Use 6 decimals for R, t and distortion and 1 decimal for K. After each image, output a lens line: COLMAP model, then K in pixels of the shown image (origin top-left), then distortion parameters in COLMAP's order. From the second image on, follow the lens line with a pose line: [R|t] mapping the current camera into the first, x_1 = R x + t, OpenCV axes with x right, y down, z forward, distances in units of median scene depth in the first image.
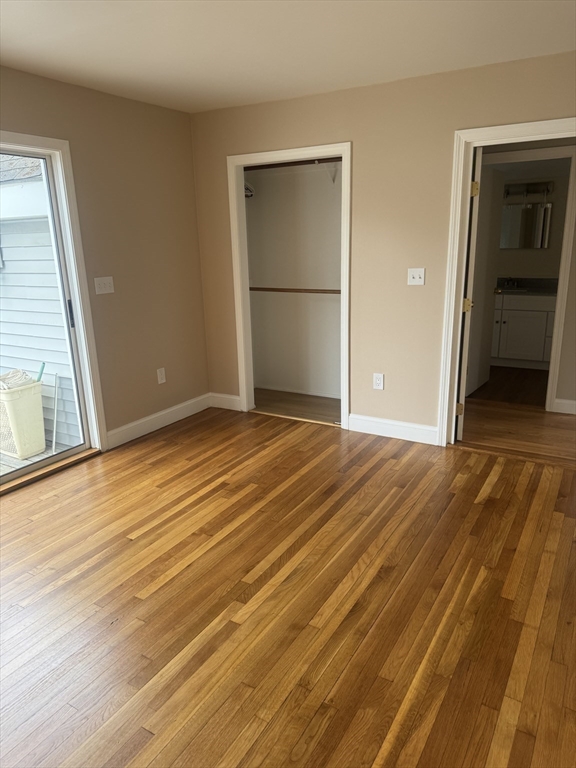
lens RADIAL K [[539.9, 0, 286.1], [0, 539.9, 387.0], [0, 0, 1]] dist [0.003144, -0.001946]
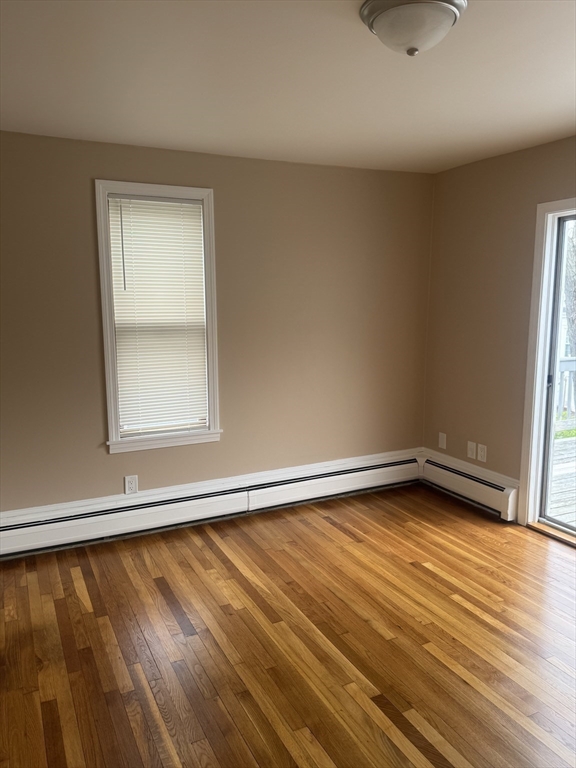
lens RADIAL K [[588.1, 0, 285.3], [0, 588.1, 379.8], [0, 0, 1]] dist [0.007286, -0.005328]
pose [[-0.535655, 0.143760, -0.832110, 0.808800], [-0.215082, 0.929676, 0.299071, -0.390886], [0.816587, 0.339170, -0.467065, 1.258899]]
